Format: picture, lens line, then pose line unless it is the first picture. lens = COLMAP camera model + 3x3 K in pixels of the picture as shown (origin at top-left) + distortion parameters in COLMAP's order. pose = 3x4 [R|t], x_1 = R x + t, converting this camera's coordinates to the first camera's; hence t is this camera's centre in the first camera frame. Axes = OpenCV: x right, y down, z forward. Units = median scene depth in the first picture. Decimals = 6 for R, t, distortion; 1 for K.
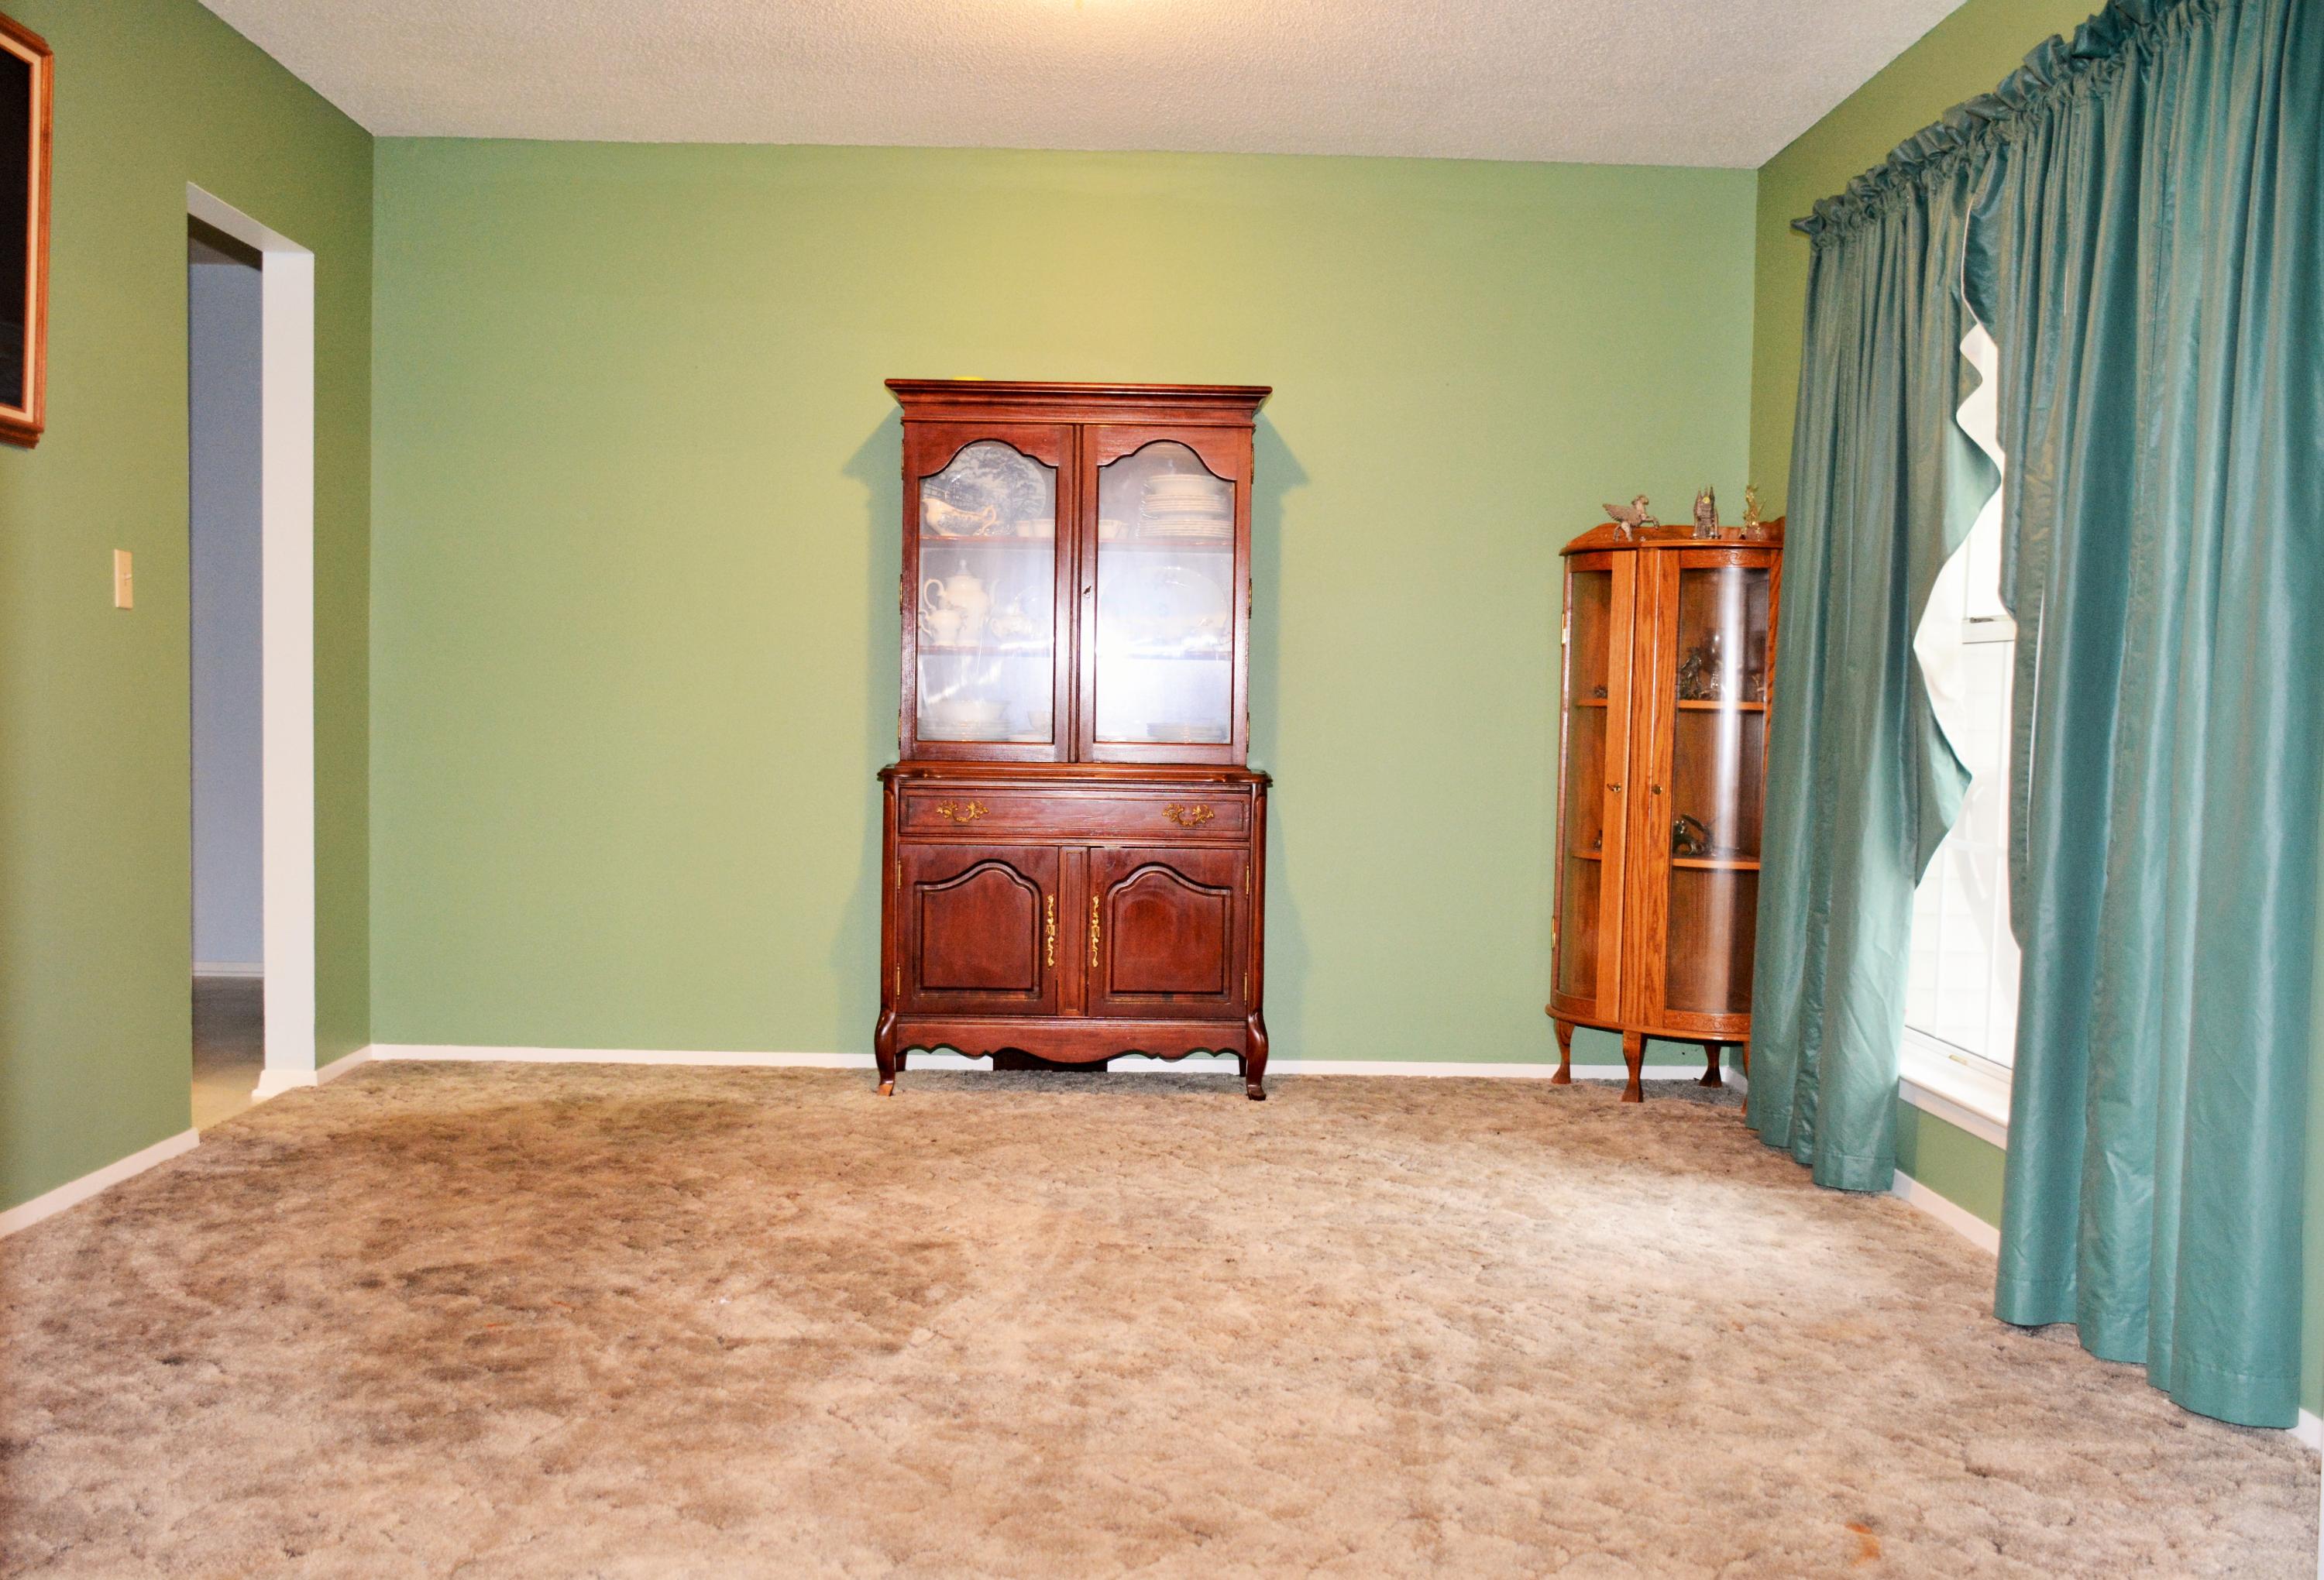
lens RADIAL K [[2341.7, 0, 1159.2], [0, 2341.7, 798.0], [0, 0, 1]] dist [-0.025898, 0.000000]
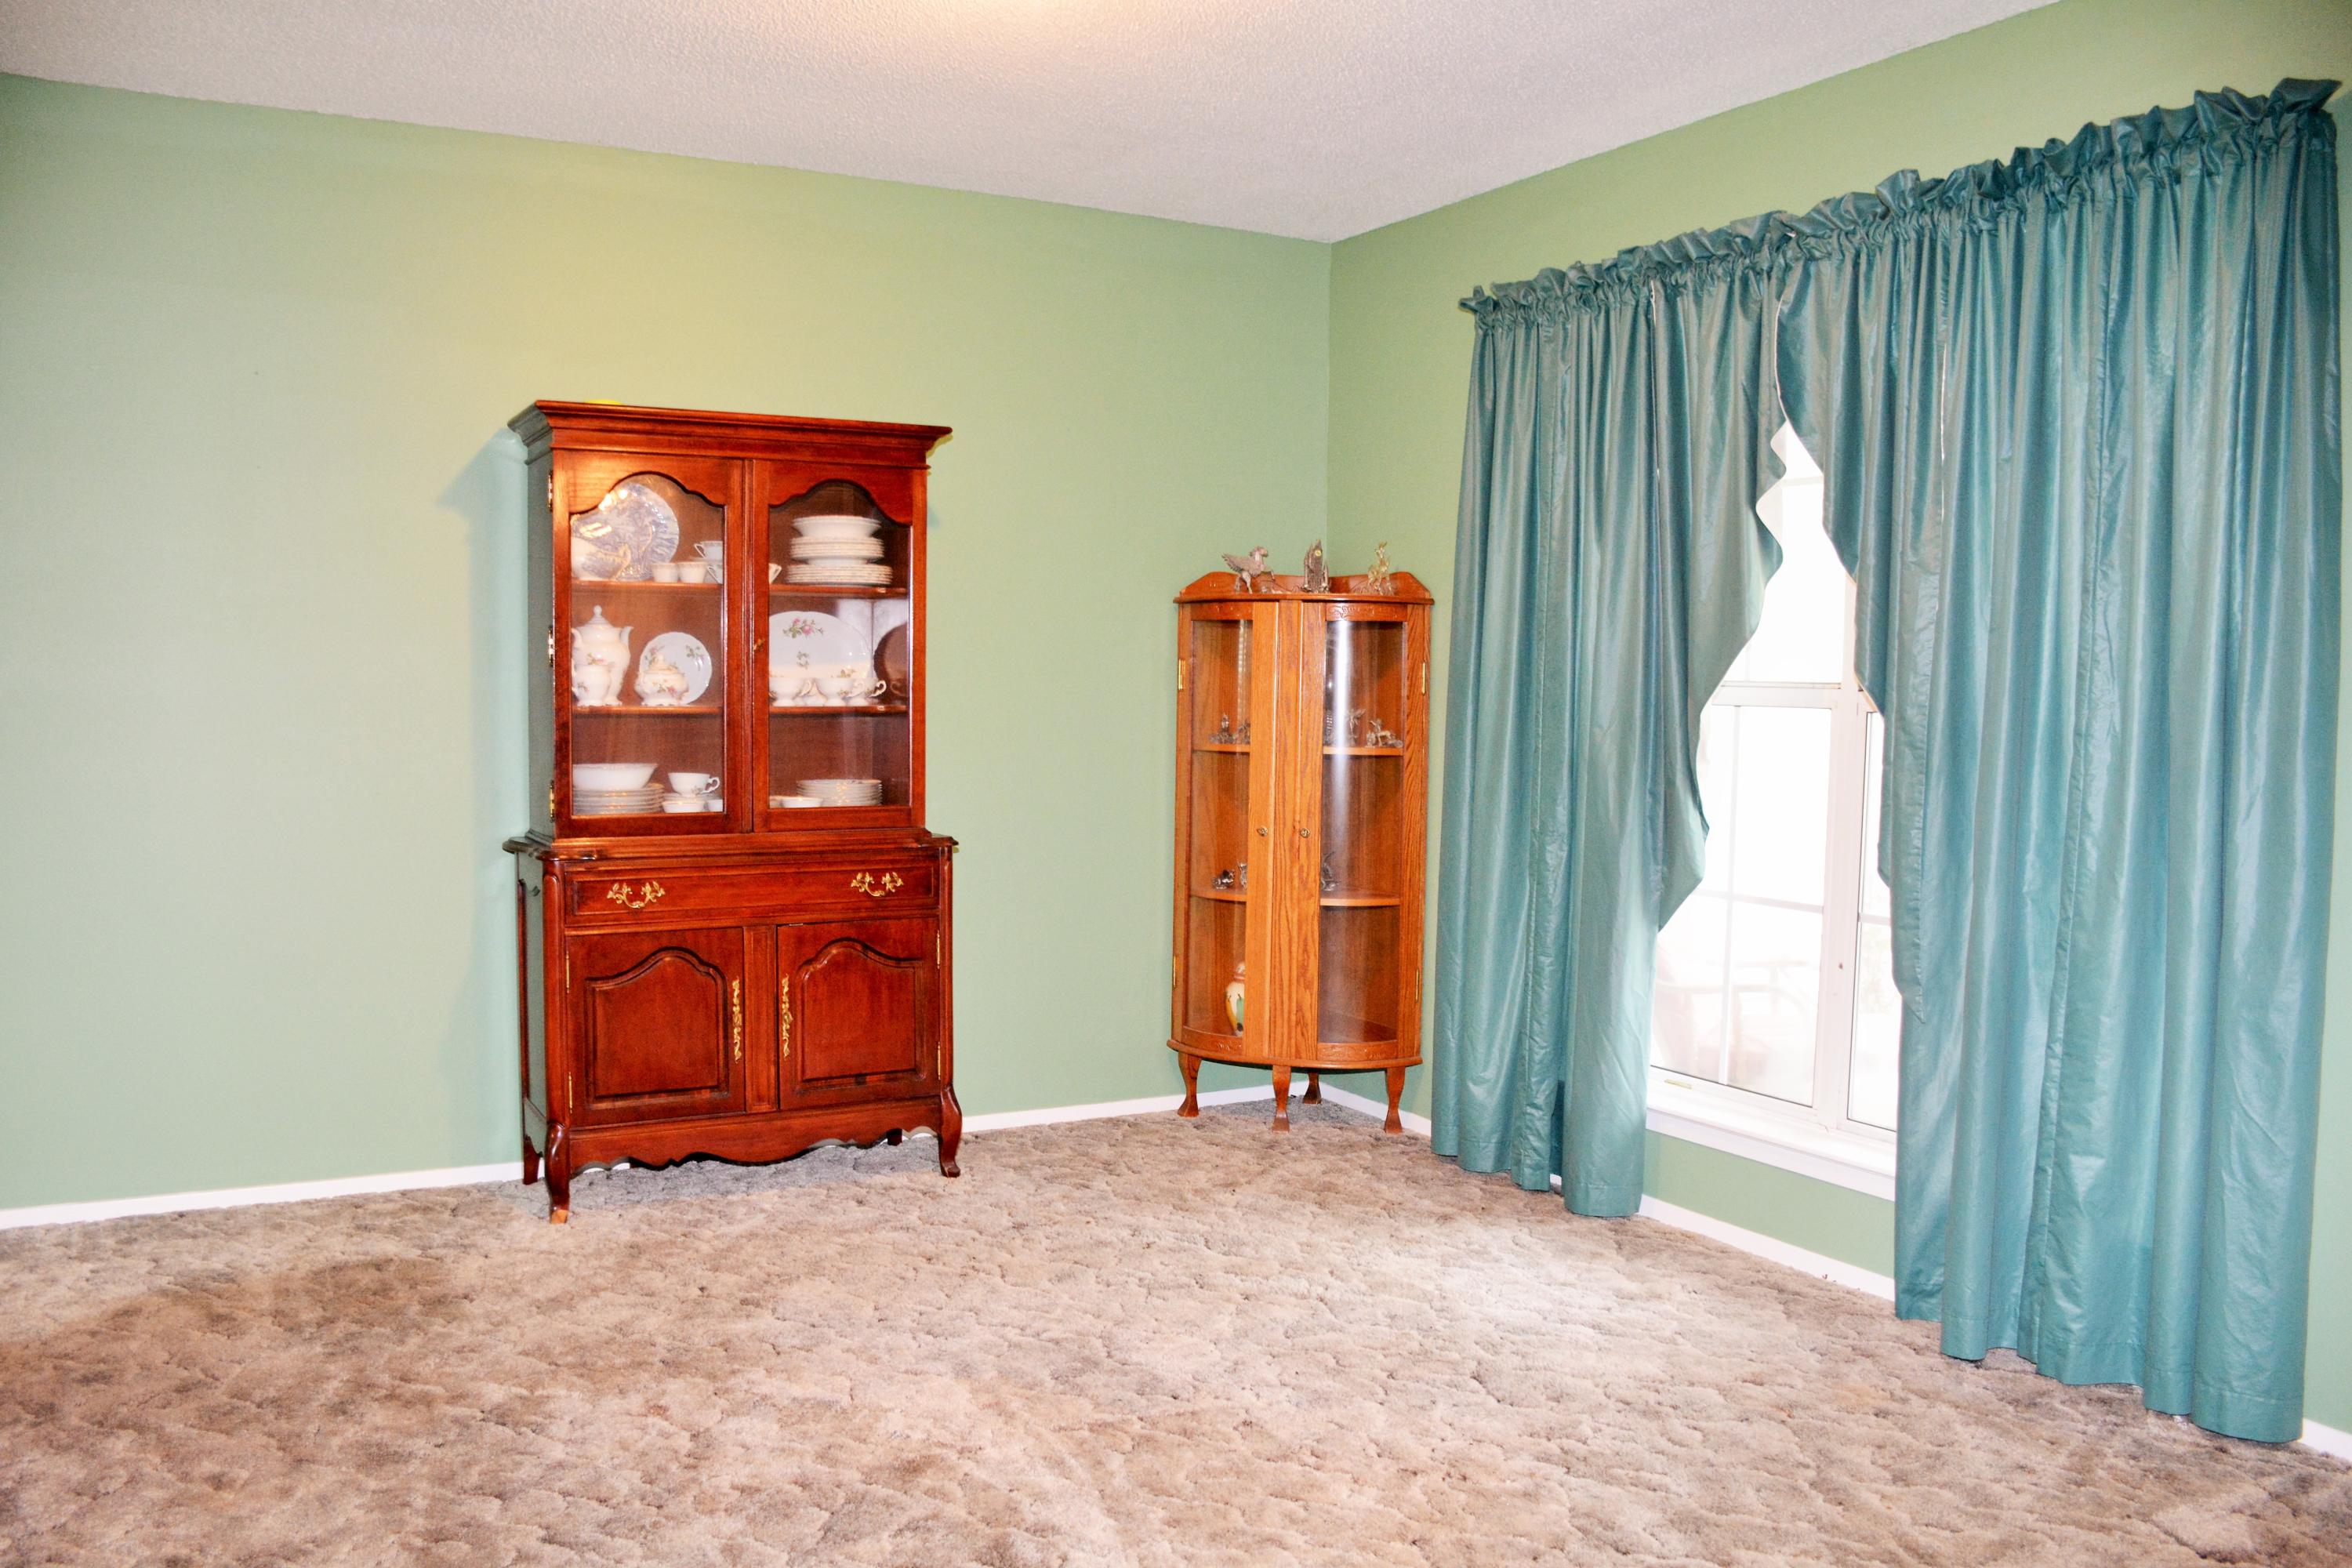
lens RADIAL K [[1940.1, 0, 1170.5], [0, 1940.1, 781.7], [0, 0, 1]] dist [-0.110777, 0.049515]
pose [[0.885125, -0.034159, 0.464098, -0.259050], [0.025279, 0.999359, 0.025345, -0.053922], [-0.464667, -0.010702, 0.885421, 0.284748]]
